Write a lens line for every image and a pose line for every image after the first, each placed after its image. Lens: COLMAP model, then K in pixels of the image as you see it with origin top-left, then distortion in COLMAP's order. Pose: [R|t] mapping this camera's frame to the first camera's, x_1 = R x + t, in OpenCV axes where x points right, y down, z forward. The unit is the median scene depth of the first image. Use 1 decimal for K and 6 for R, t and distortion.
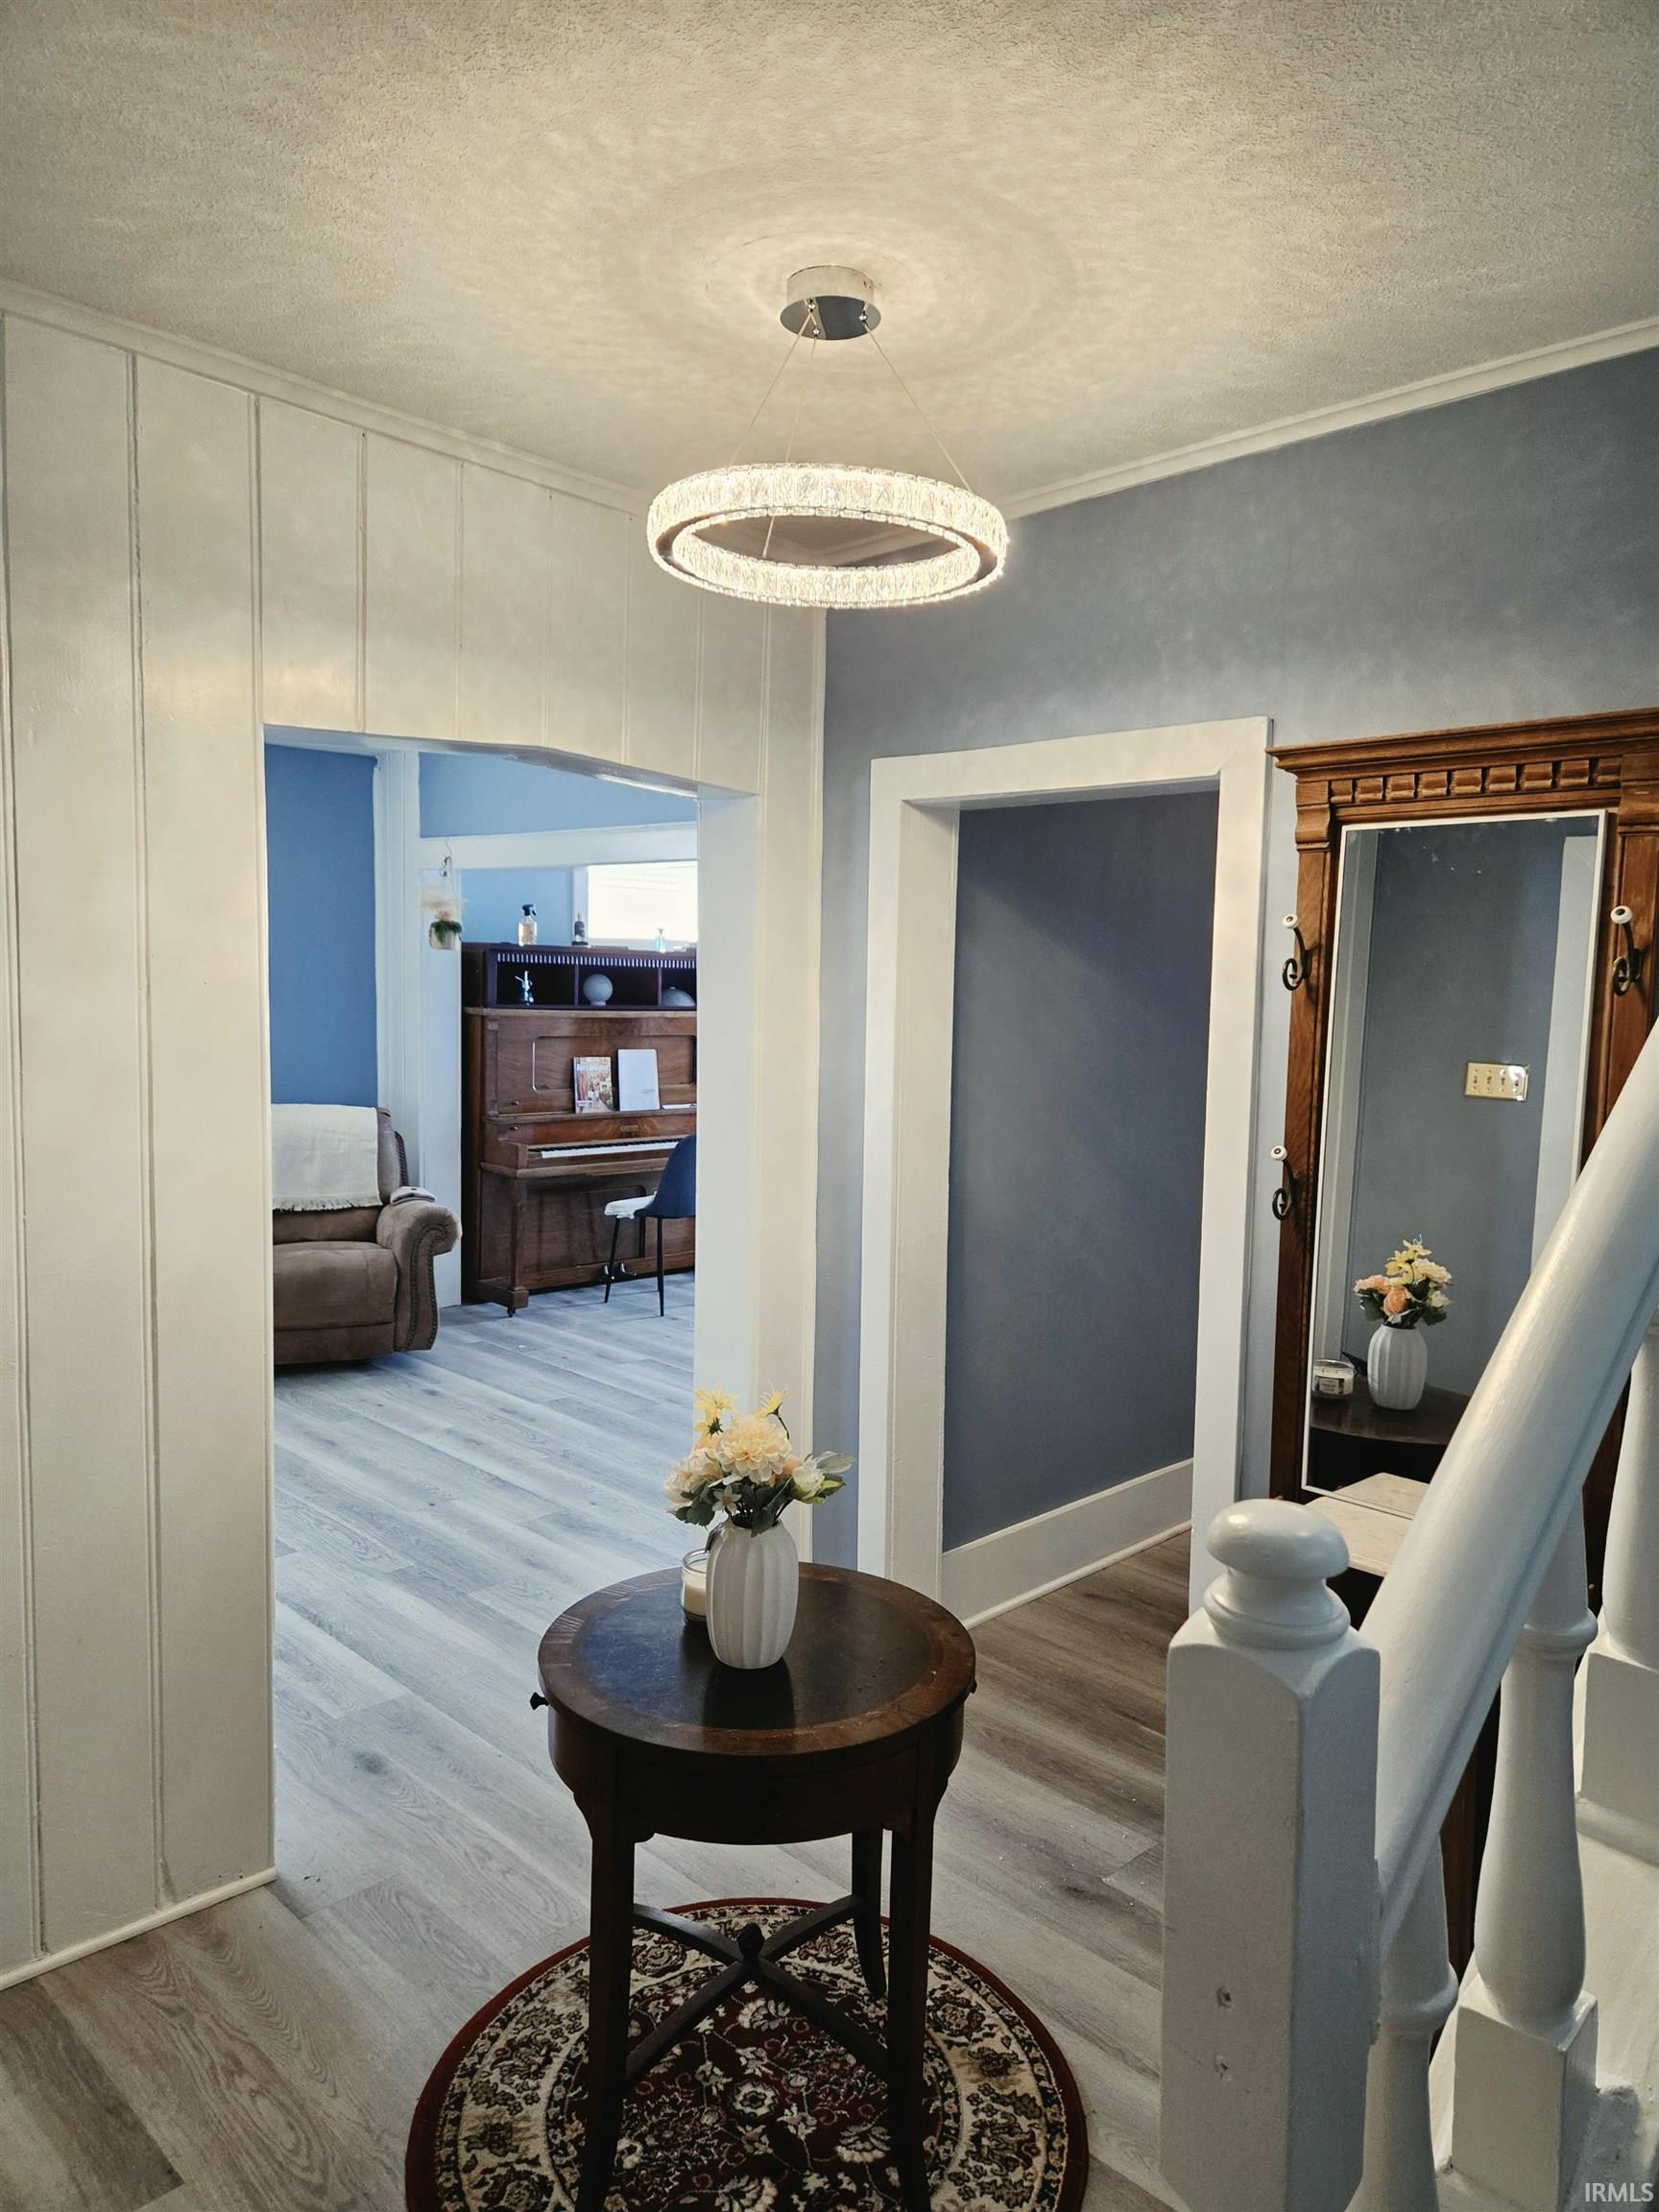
lens RADIAL K [[1427.4, 0, 844.3], [0, 1427.4, 1107.2], [0, 0, 1]] dist [0.007019, -0.006584]
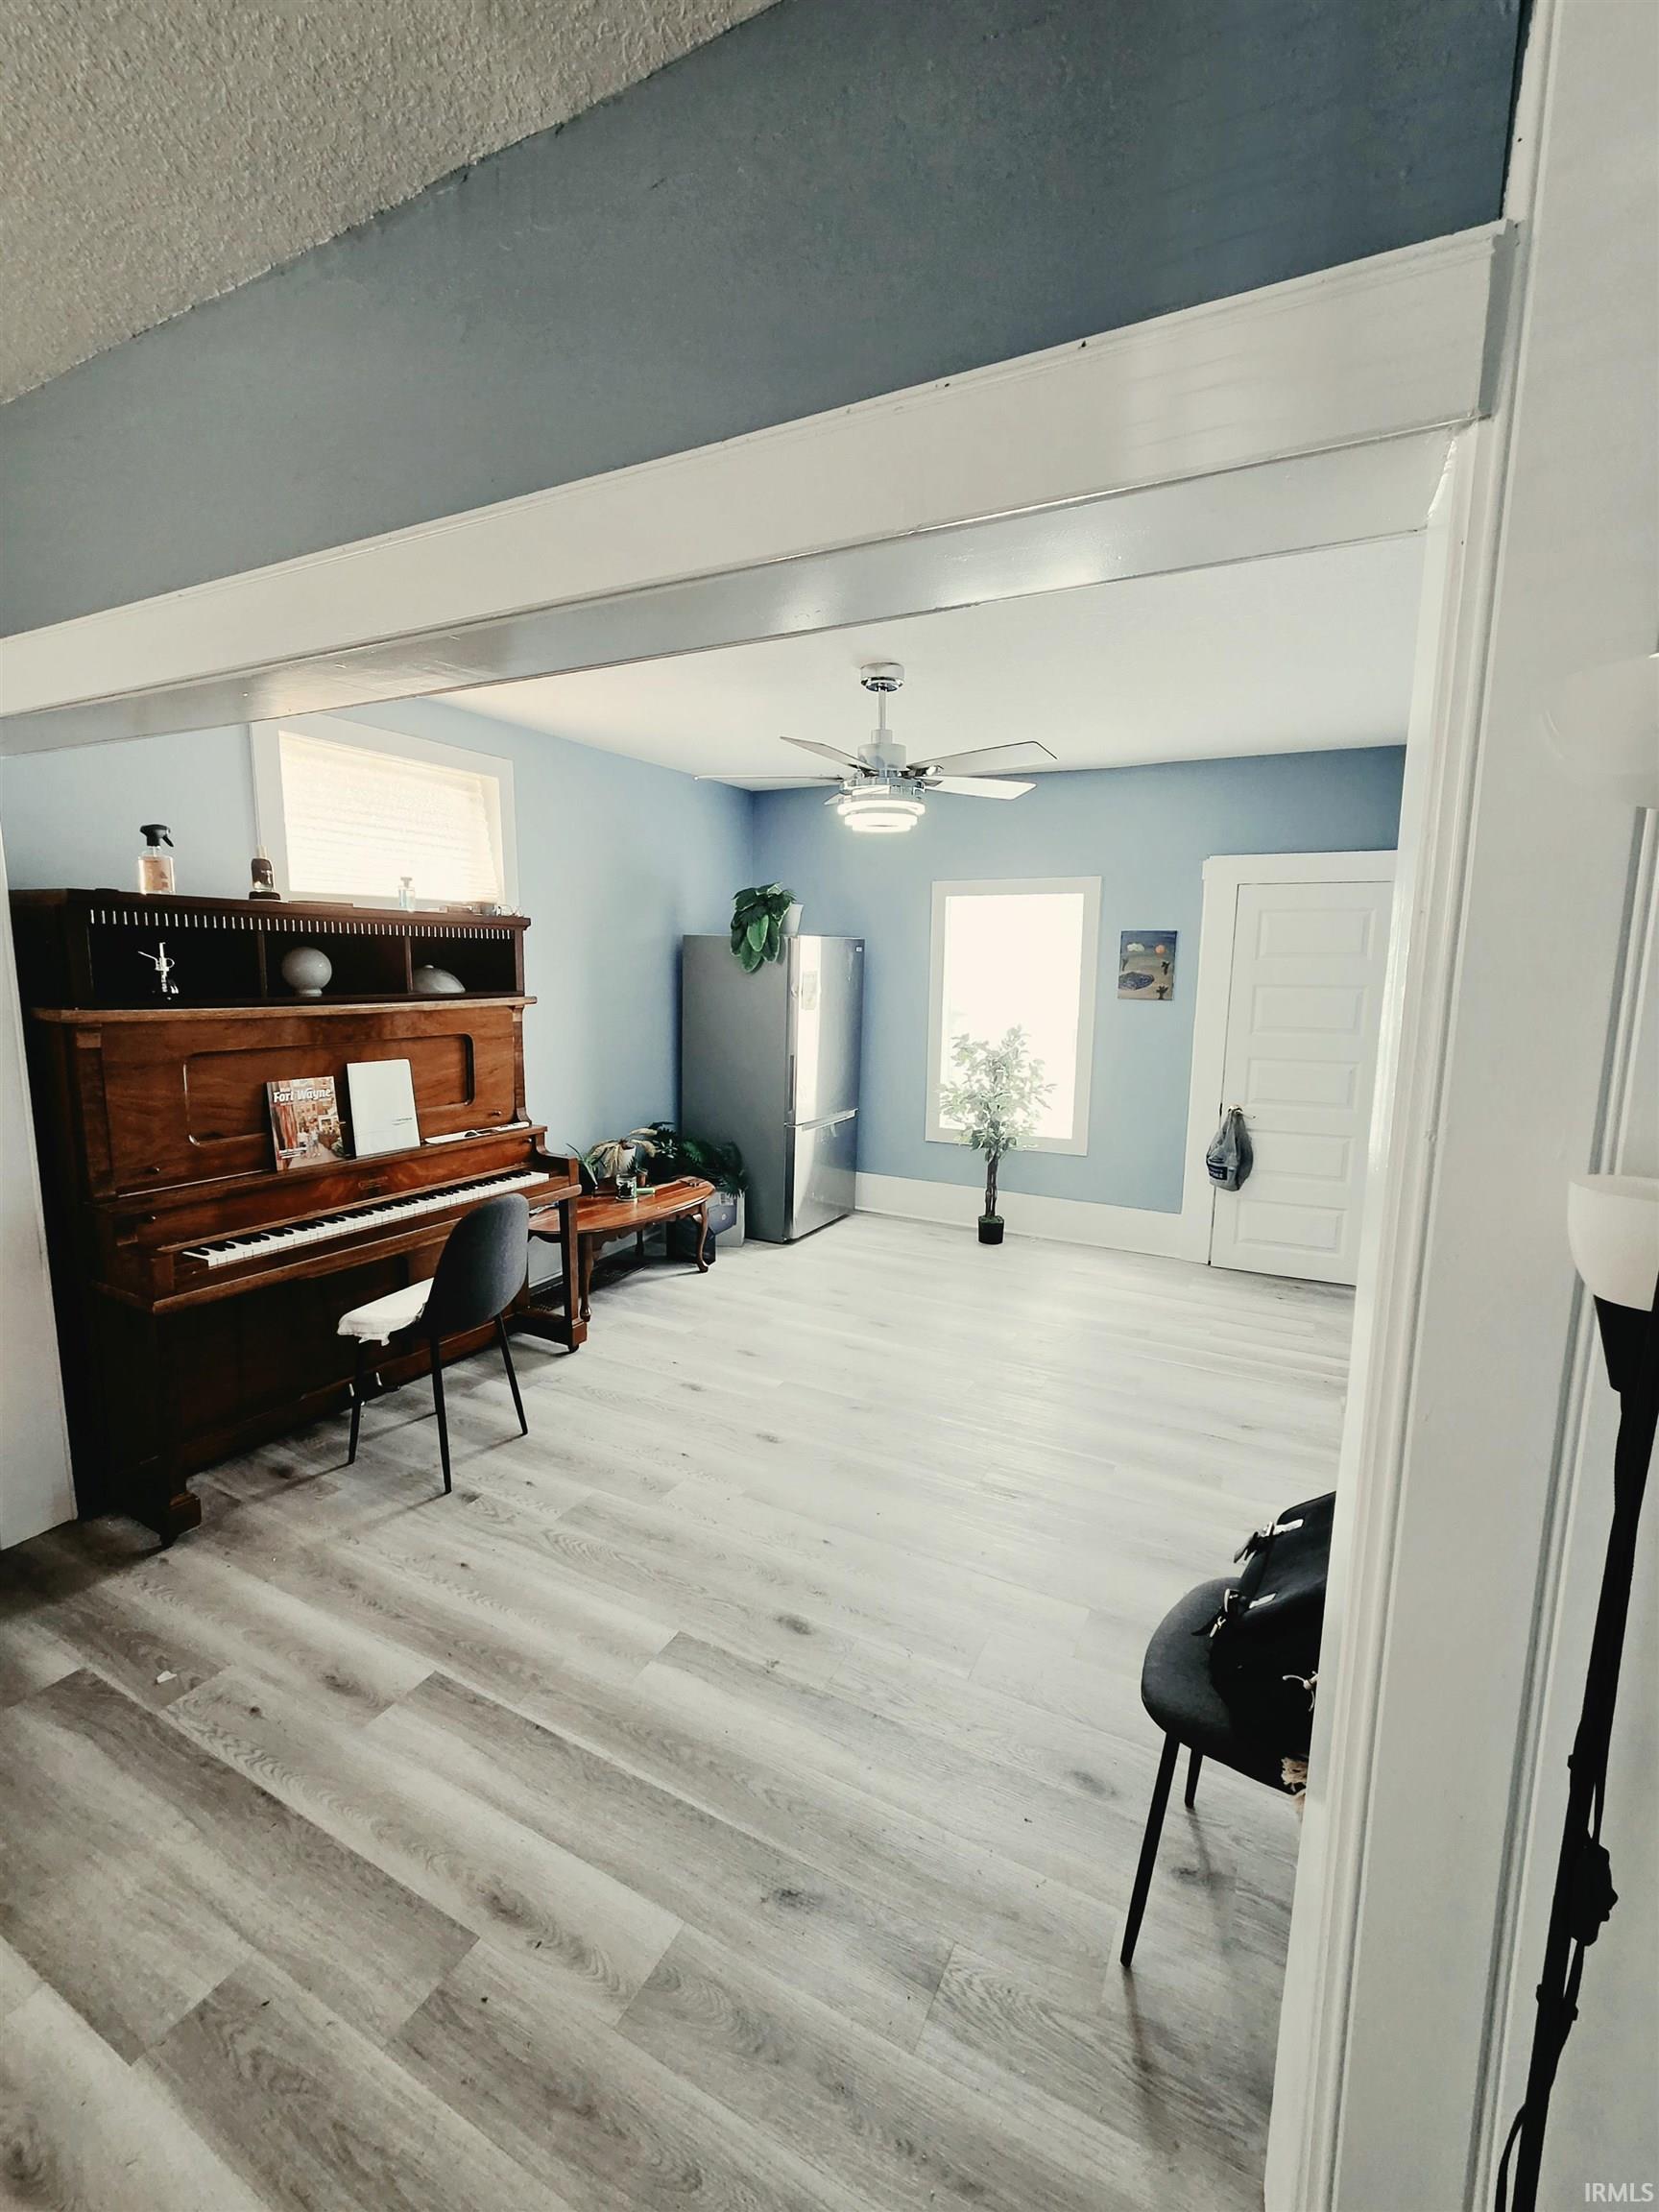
lens RADIAL K [[912.2, 0, 824.7], [0, 912.2, 1096.7], [0, 0, 1]] dist [-0.008892, 0.000113]
pose [[0.956666, -0.050009, 0.286862, -0.070973], [0.032249, 0.997278, 0.066309, -0.046829], [-0.289398, -0.054185, 0.955674, 0.549879]]
